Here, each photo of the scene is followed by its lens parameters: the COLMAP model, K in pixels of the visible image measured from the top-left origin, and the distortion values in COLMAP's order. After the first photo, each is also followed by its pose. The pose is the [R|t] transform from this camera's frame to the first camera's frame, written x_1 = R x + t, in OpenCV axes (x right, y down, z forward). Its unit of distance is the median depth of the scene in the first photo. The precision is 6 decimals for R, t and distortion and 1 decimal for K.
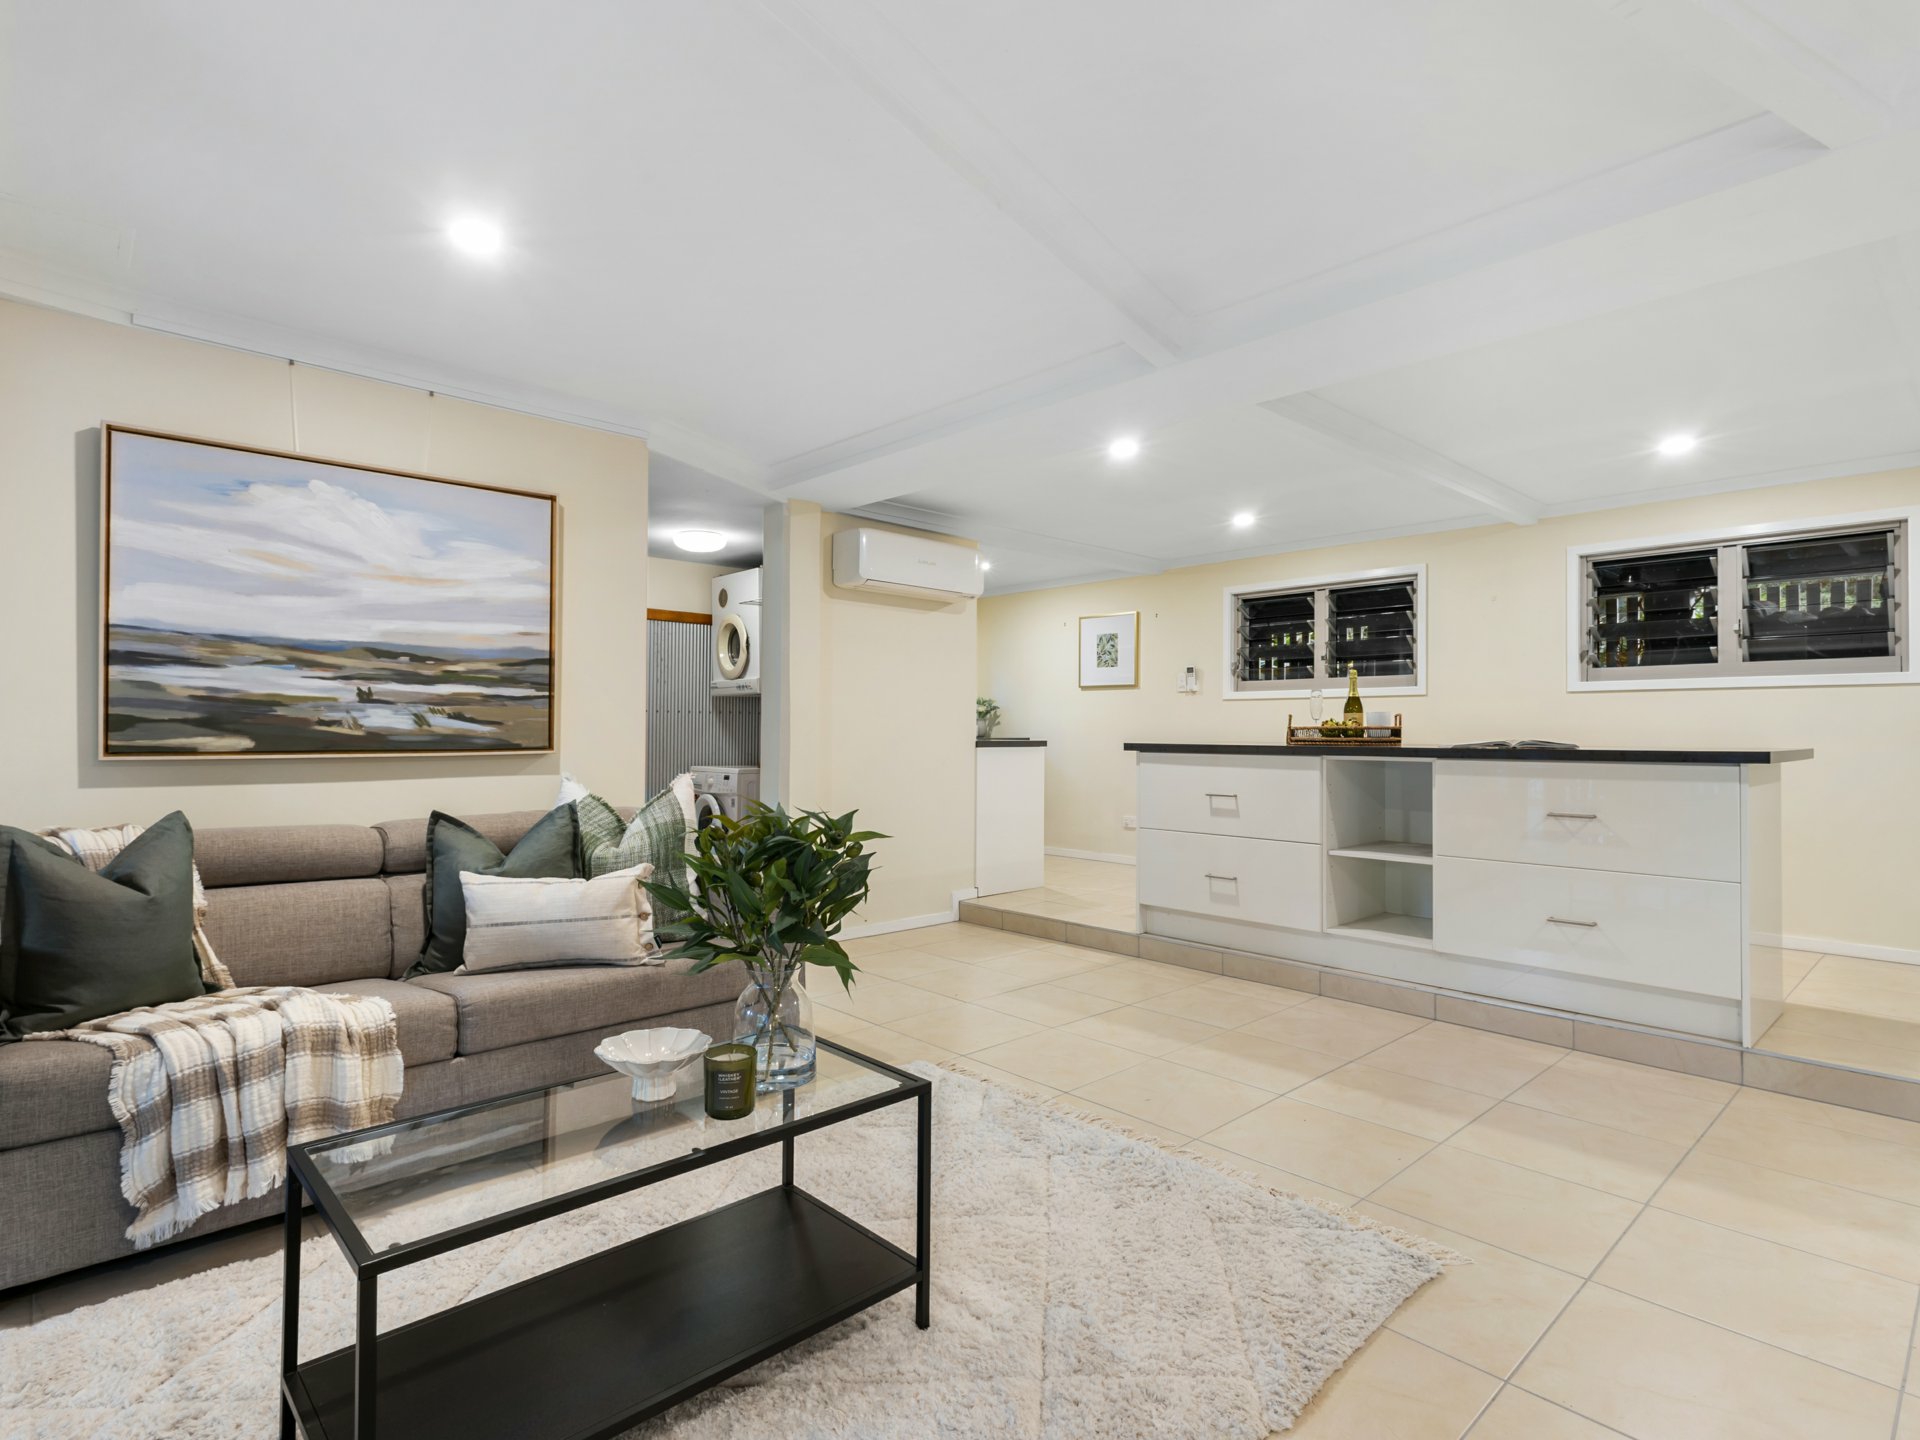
lens RADIAL K [[981.6, 0, 955.5], [0, 981.6, 719.8], [0, 0, 1]] dist [0.000618, -0.000972]
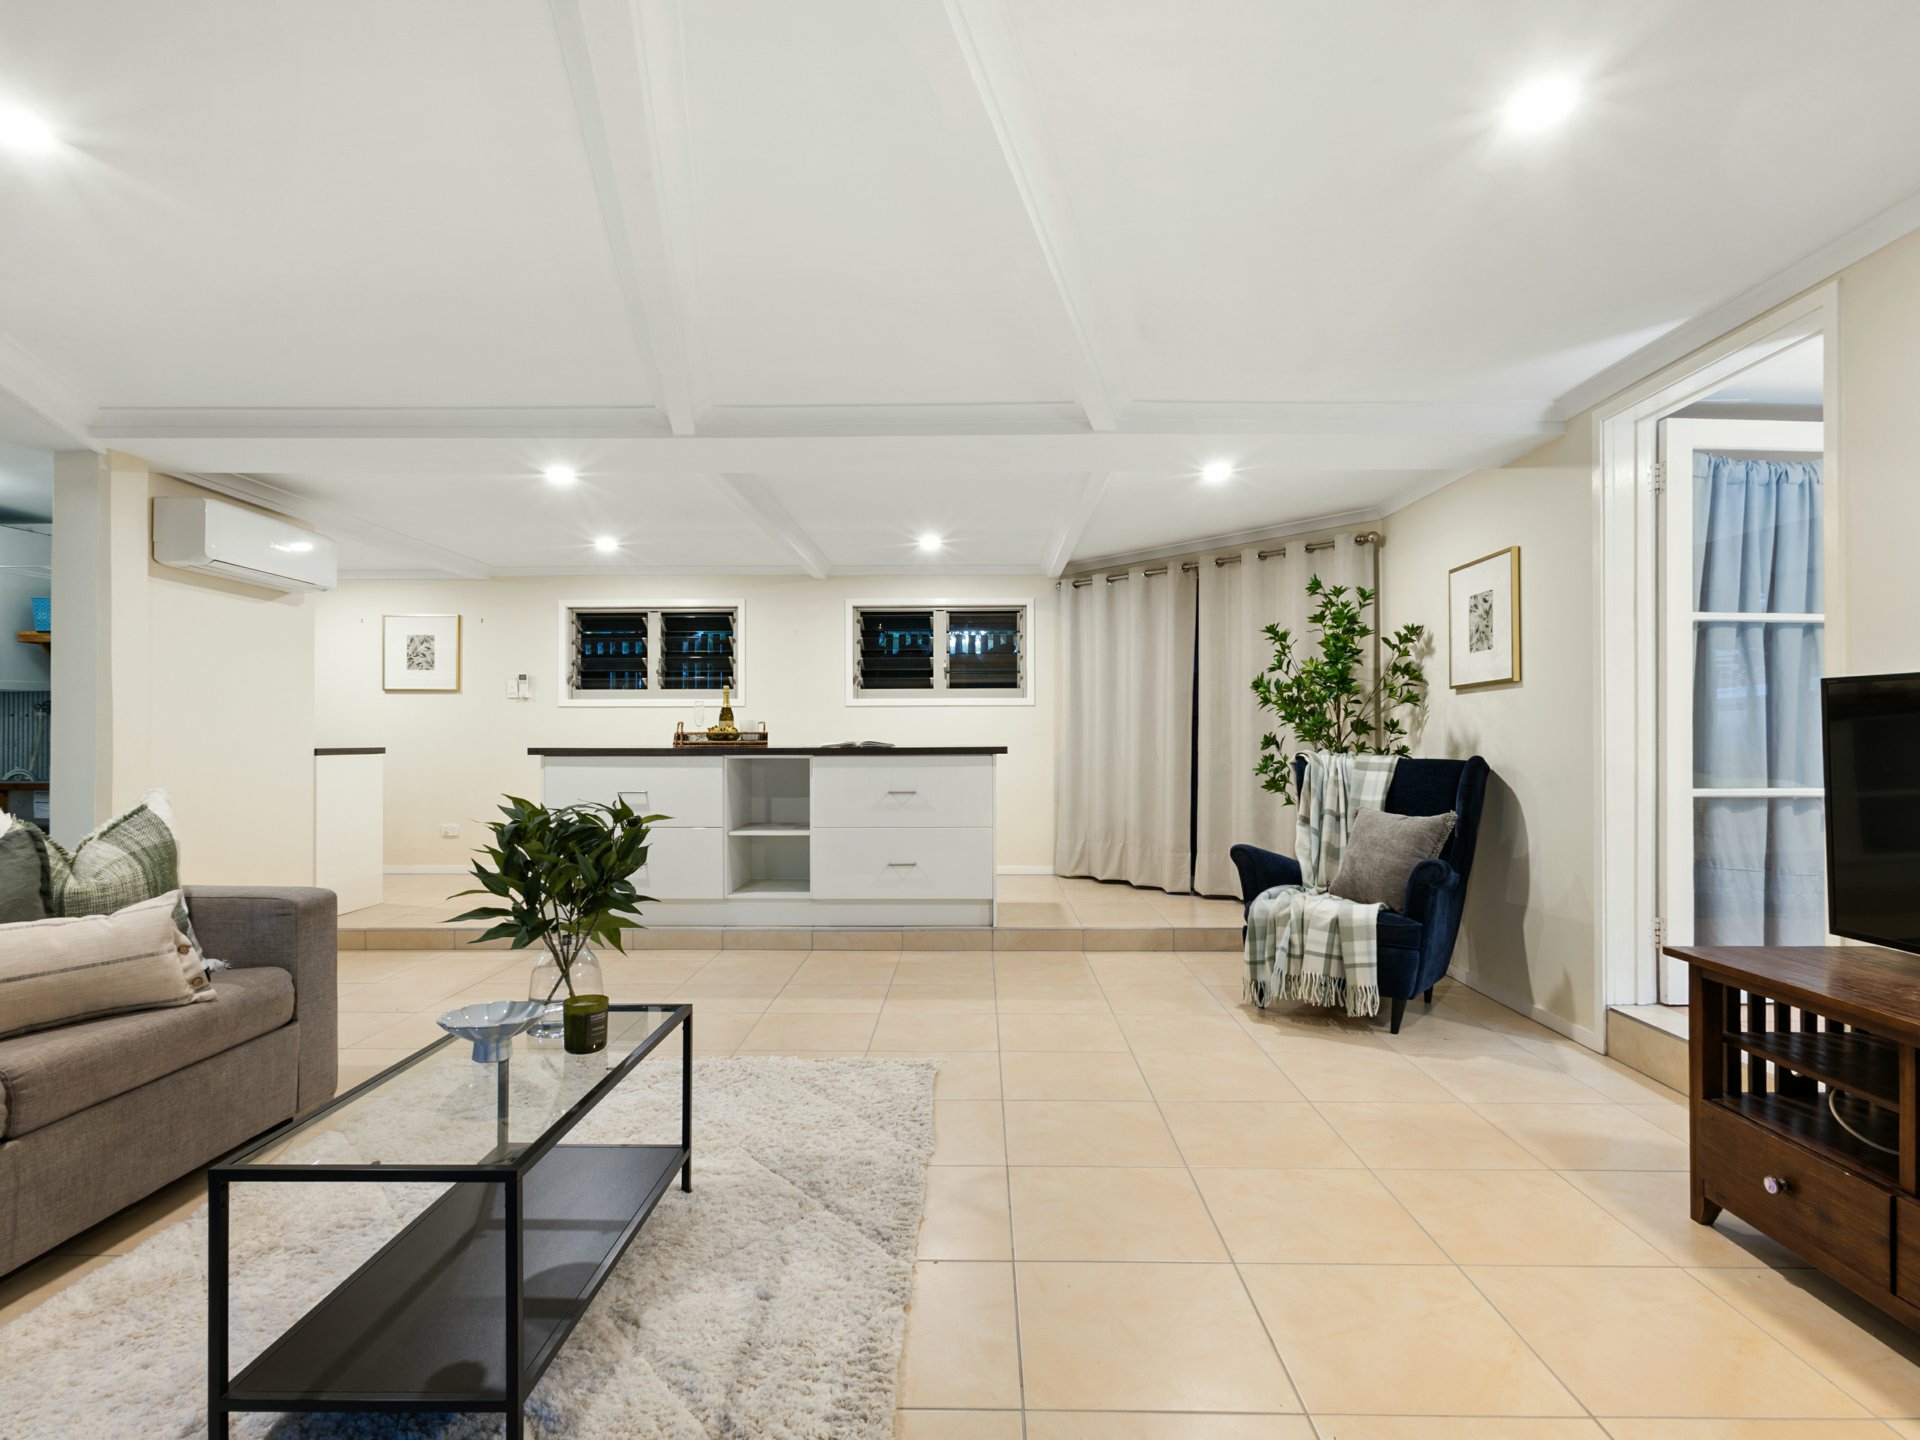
lens RADIAL K [[981.6, 0, 960.0], [0, 981.6, 729.6], [0, 0, 1]] dist [0.000618, -0.000972]
pose [[0.696361, -0.000118, 0.717692, -0.338904], [-0.003382, 0.999988, 0.003446, -0.001369], [-0.717684, -0.004827, 0.696352, -0.079762]]
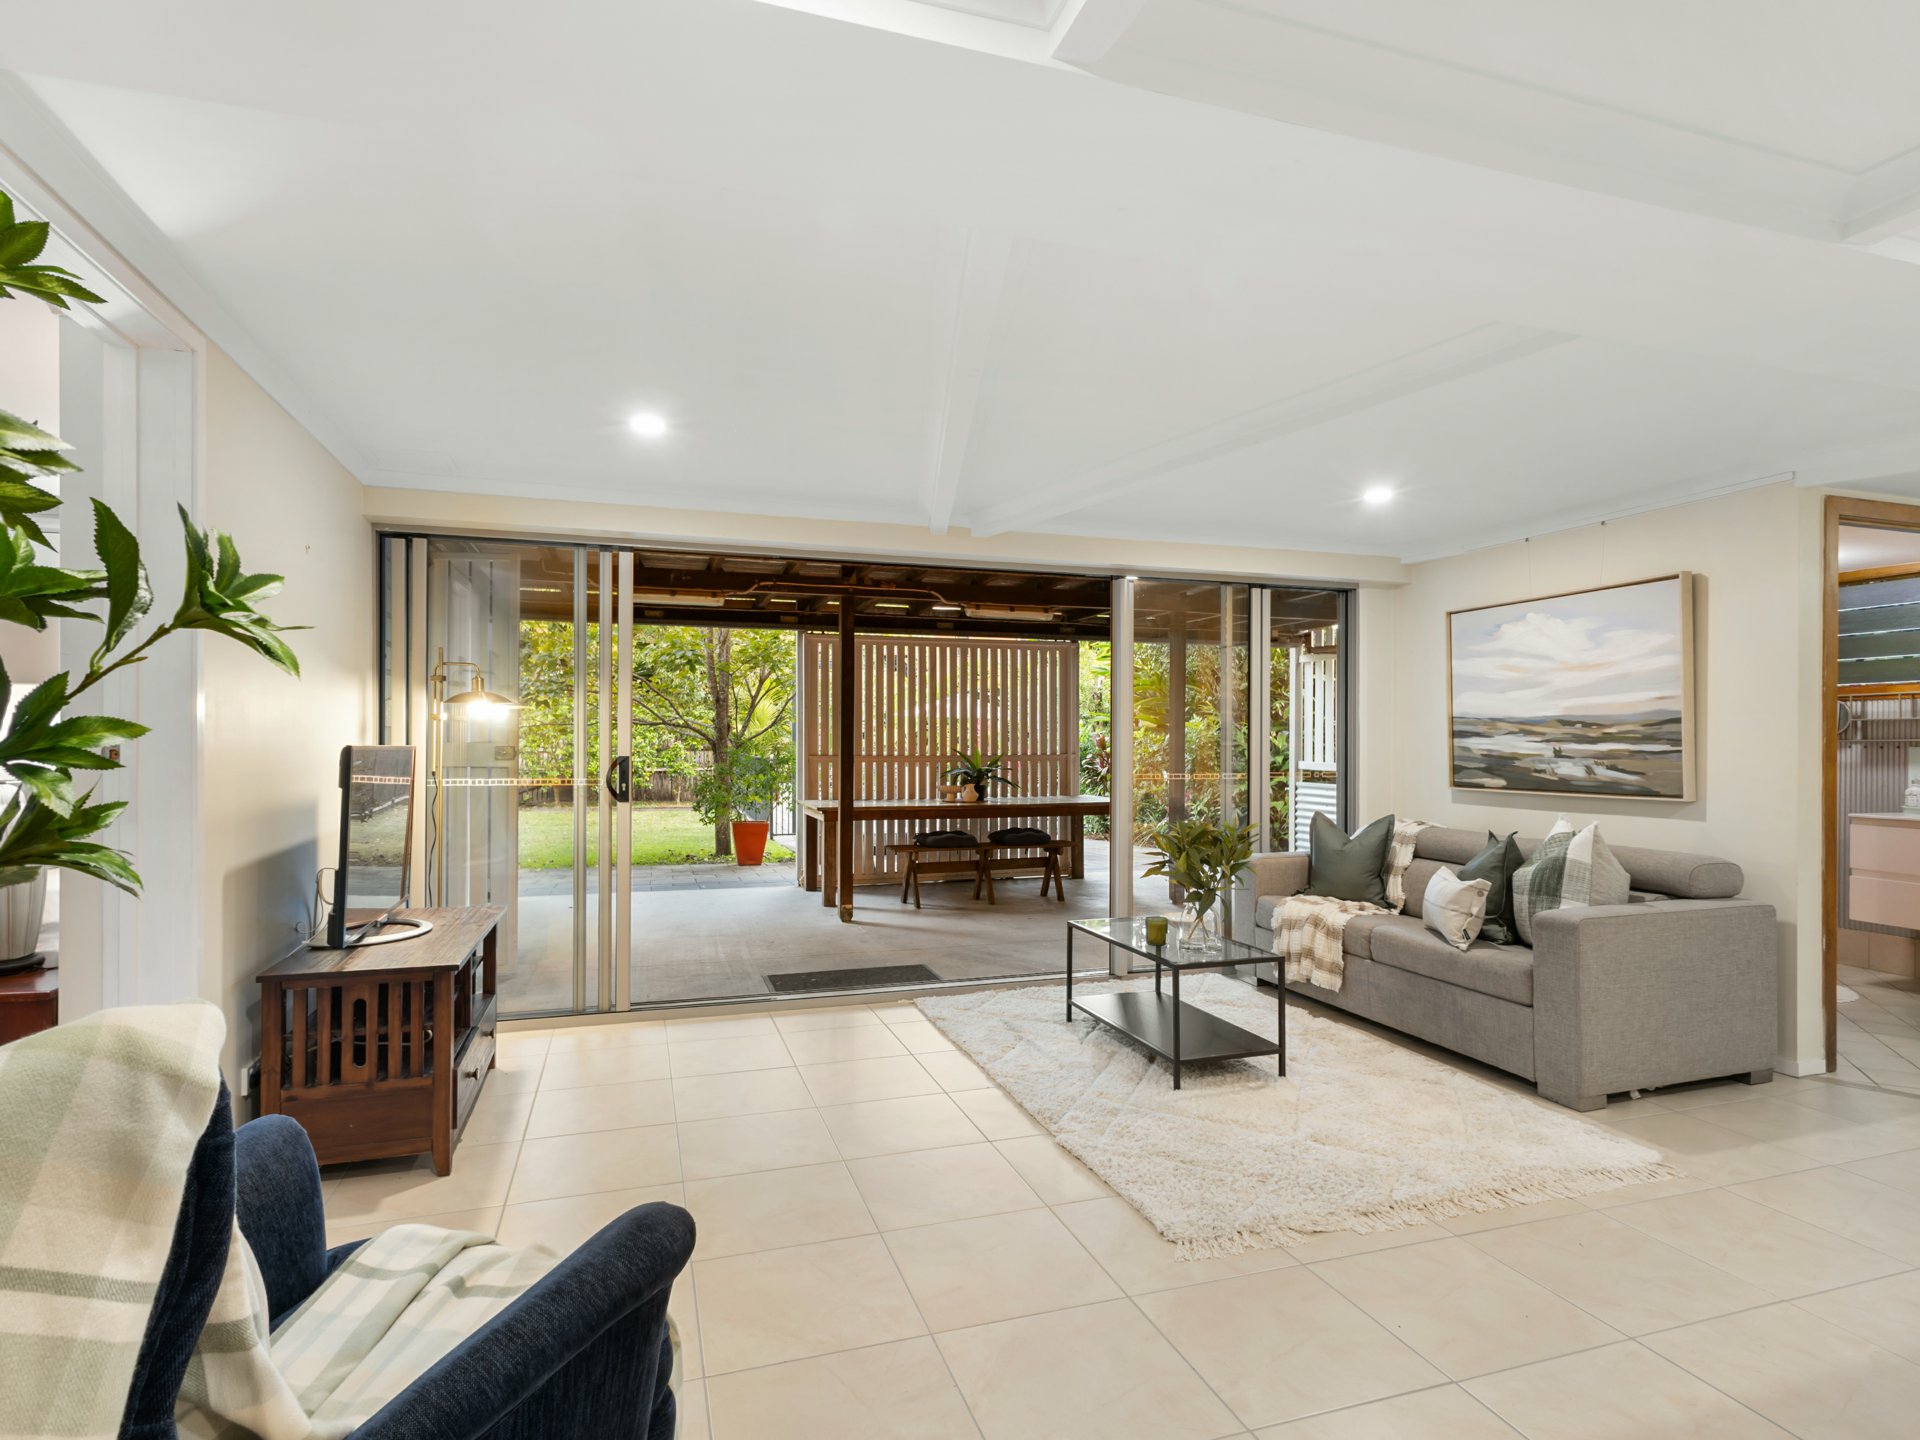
lens RADIAL K [[981.6, 0, 952.2], [0, 981.6, 730.2], [0, 0, 1]] dist [0.000618, -0.000972]
pose [[-0.421773, -0.021267, -0.906452, 0.904870], [0.000719, 0.999717, -0.023789, -0.020012], [0.906701, -0.010685, -0.421638, 0.667644]]
